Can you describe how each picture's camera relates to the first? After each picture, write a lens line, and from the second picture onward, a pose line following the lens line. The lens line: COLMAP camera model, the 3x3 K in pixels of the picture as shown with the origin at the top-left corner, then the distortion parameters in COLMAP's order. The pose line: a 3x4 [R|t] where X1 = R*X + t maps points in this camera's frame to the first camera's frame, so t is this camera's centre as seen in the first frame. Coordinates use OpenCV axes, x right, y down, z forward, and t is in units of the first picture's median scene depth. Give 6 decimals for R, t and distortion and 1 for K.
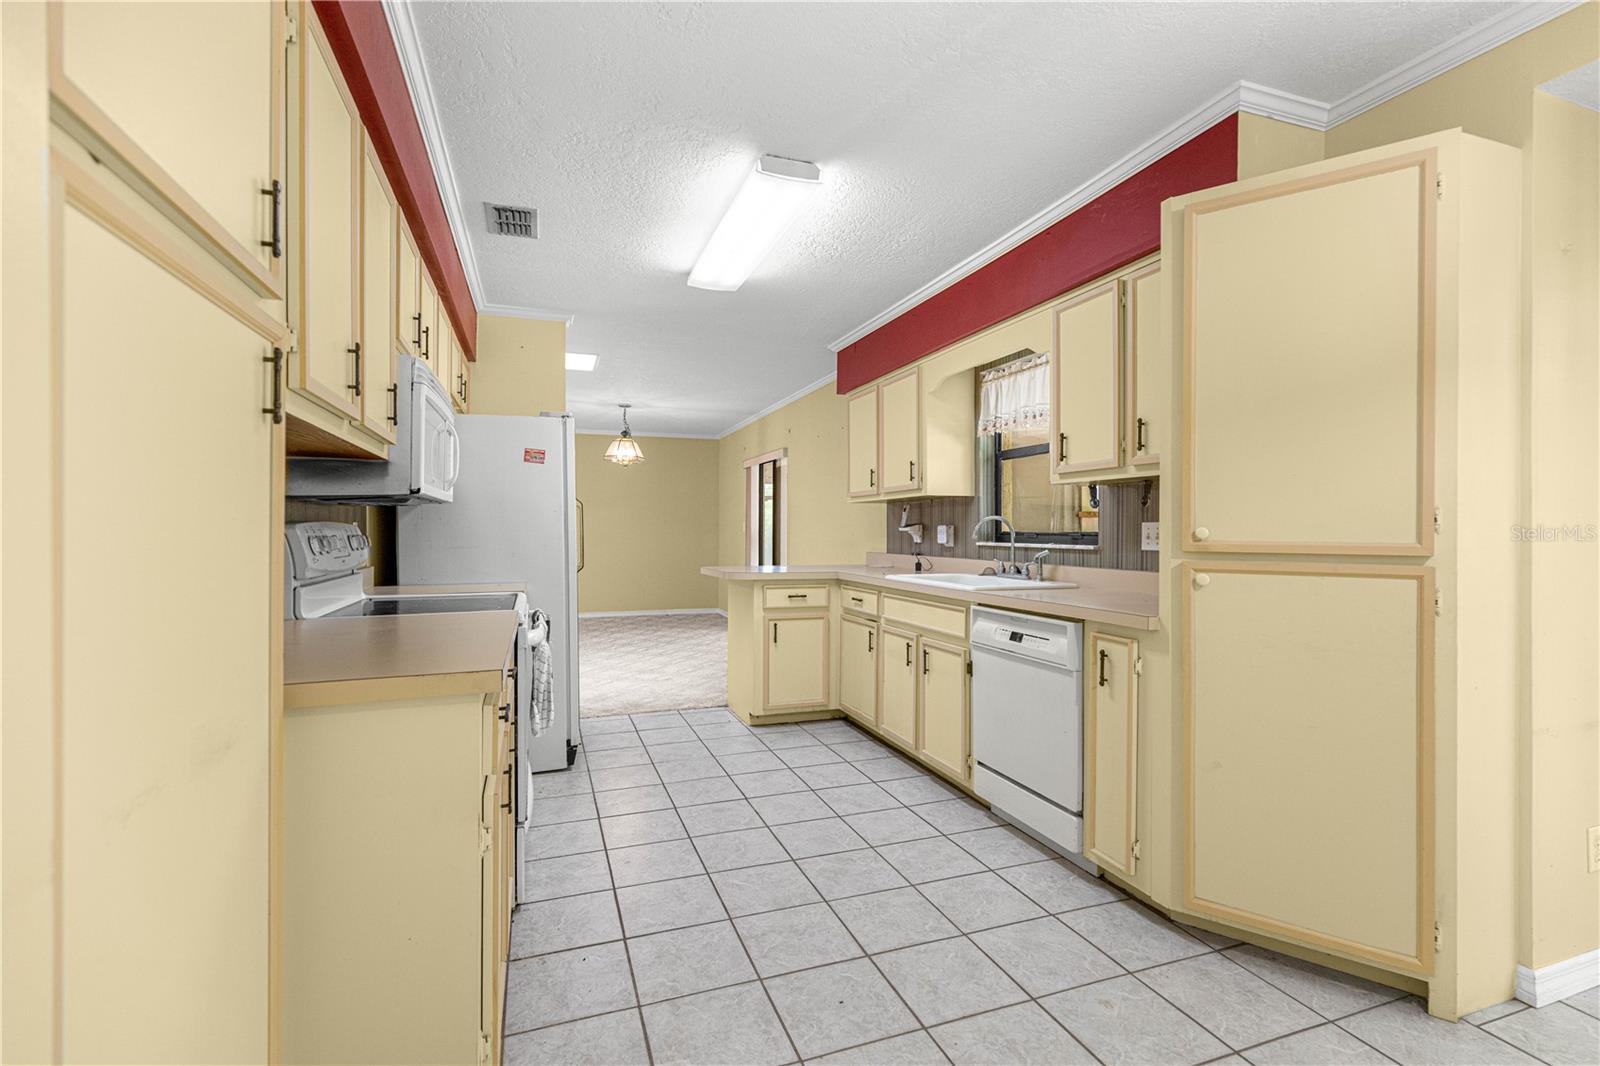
lens RADIAL K [[721.6, 0, 807.1], [0, 721.6, 528.4], [0, 0, 1]] dist [0.012671, -0.003744]
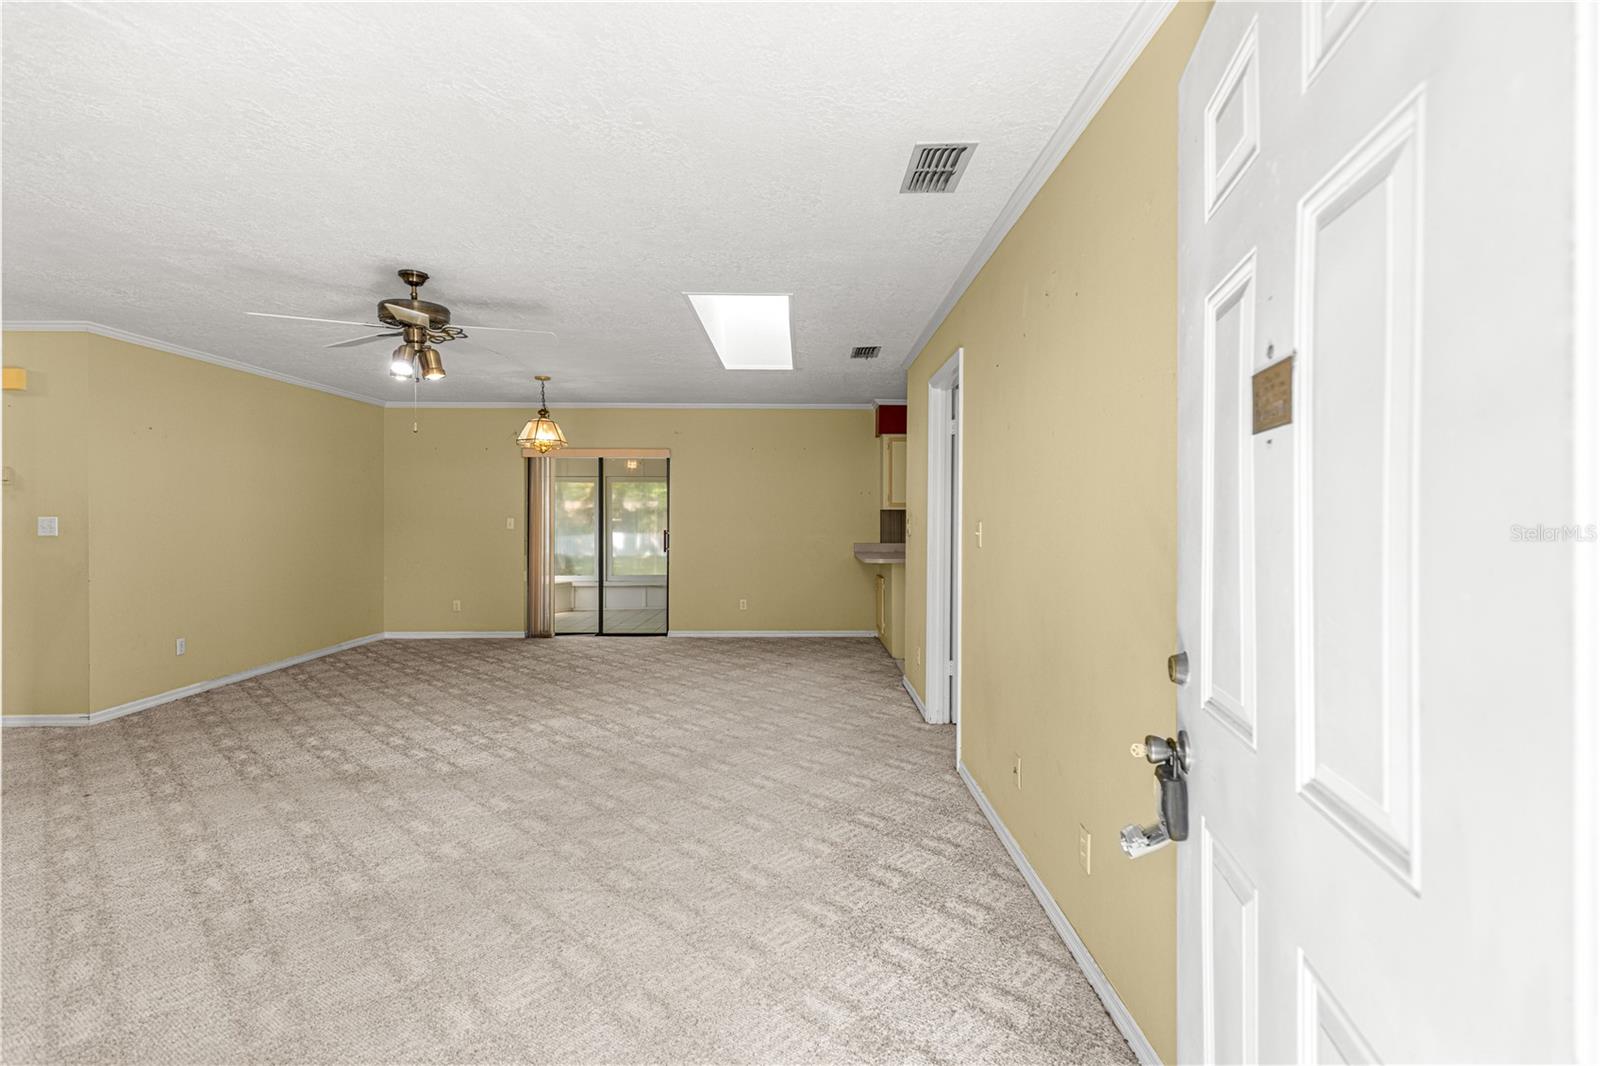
lens RADIAL K [[721.6, 0, 815.4], [0, 721.6, 520.3], [0, 0, 1]] dist [0.012671, -0.003744]
pose [[0.318853, -0.006116, 0.947785, -2.020581], [-0.002304, 0.999971, 0.007227, -0.036959], [-0.947802, -0.004488, 0.318829, 0.969065]]
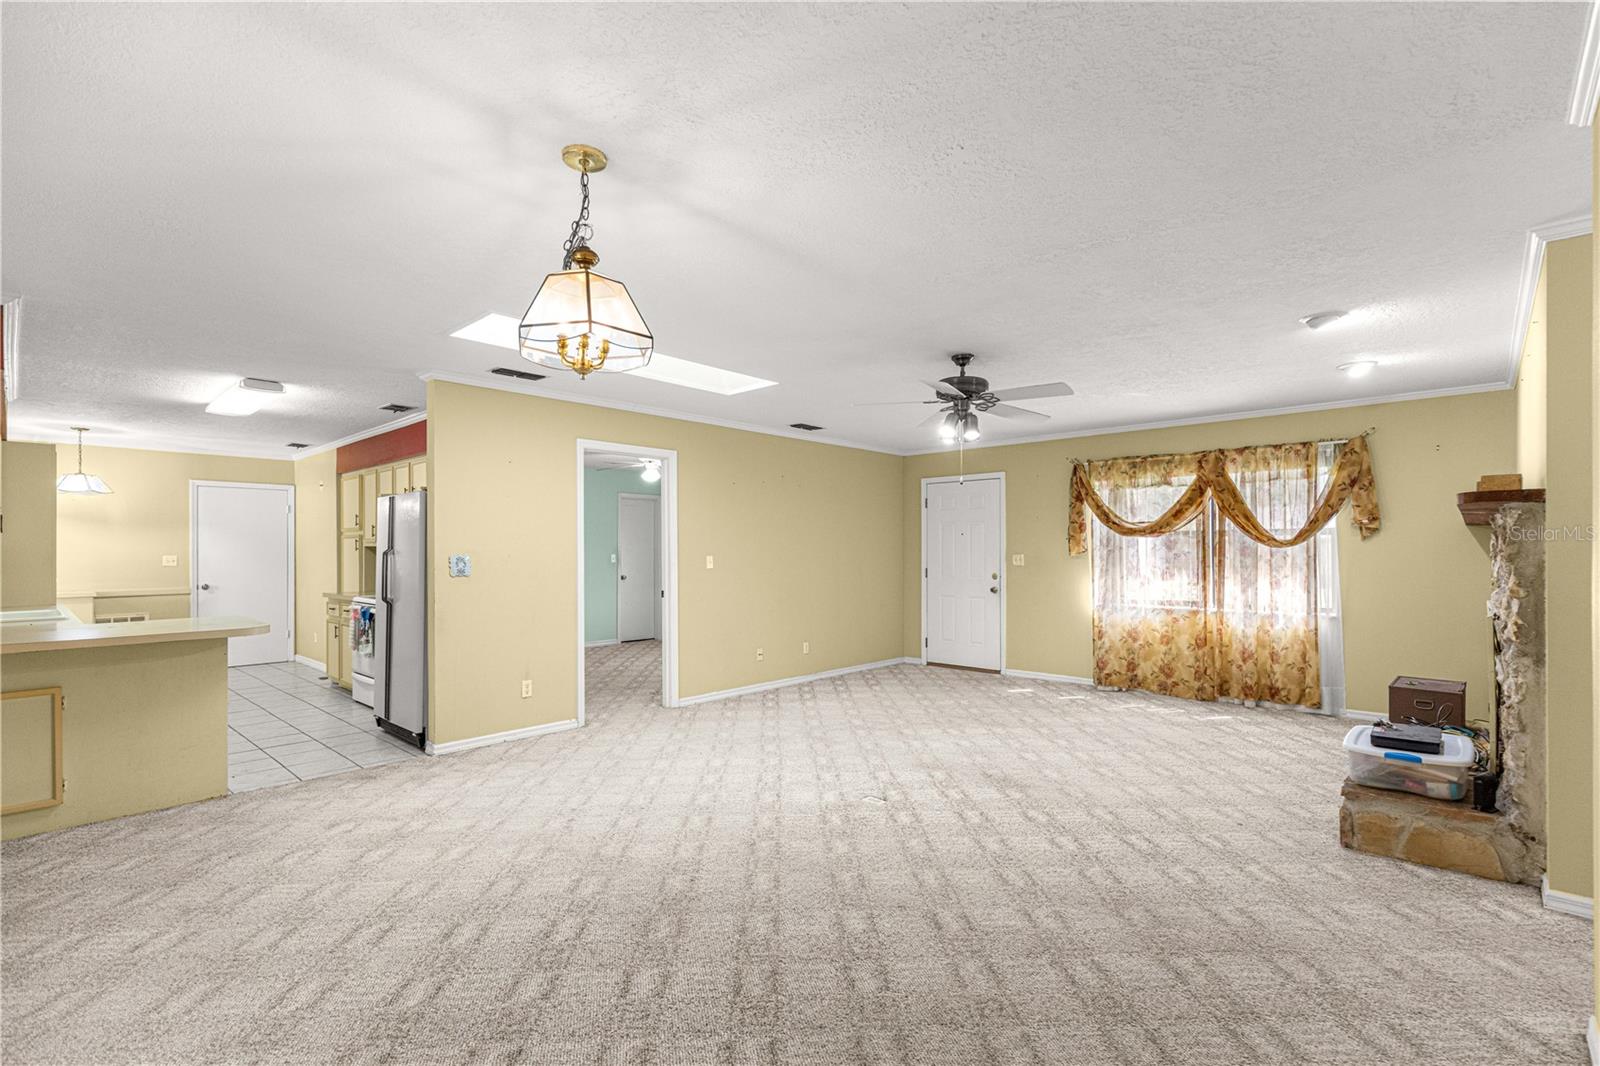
lens RADIAL K [[721.6, 0, 813.9], [0, 721.6, 549.3], [0, 0, 1]] dist [0.012671, -0.003744]
pose [[-0.886581, -0.000128, -0.462572, -0.436336], [0.002759, 0.999981, -0.005564, -0.033924], [0.462564, -0.006209, -0.886564, 2.810353]]
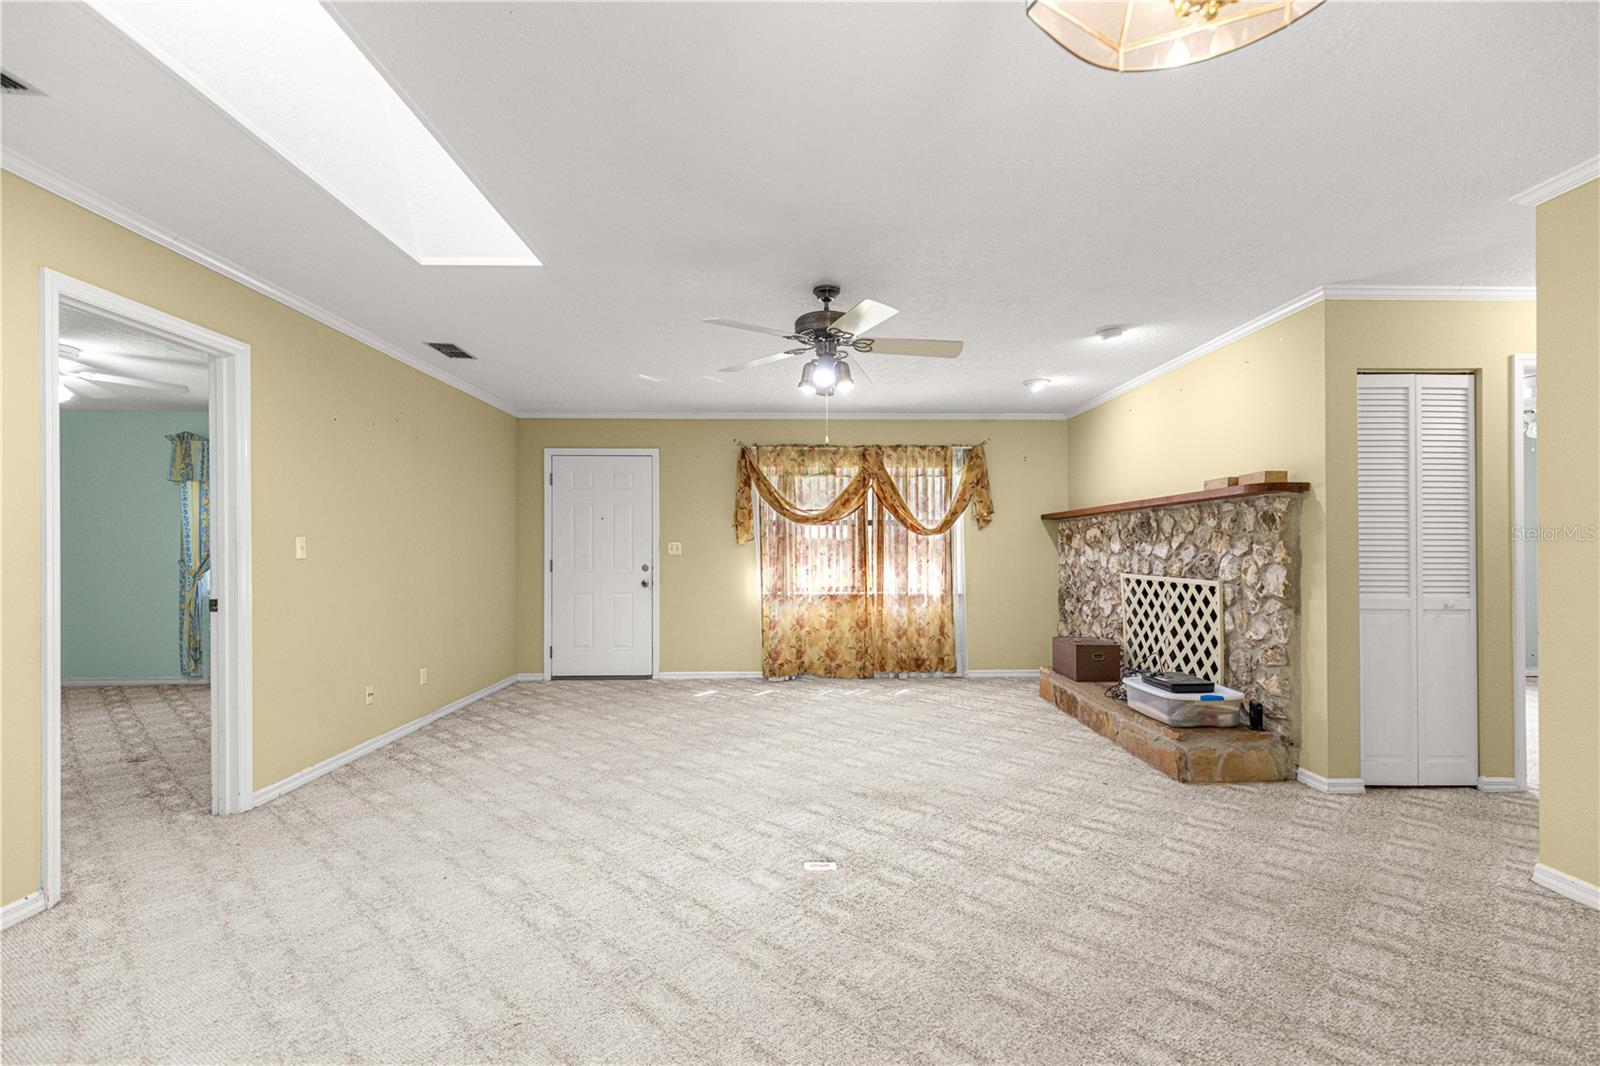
lens RADIAL K [[721.6, 0, 808.1], [0, 721.6, 545.6], [0, 0, 1]] dist [0.012671, -0.003744]
pose [[-0.315726, -0.005581, -0.948834, -0.266509], [0.003398, 0.999970, -0.007012, -0.004733], [0.948844, -0.005438, -0.315698, 2.120632]]
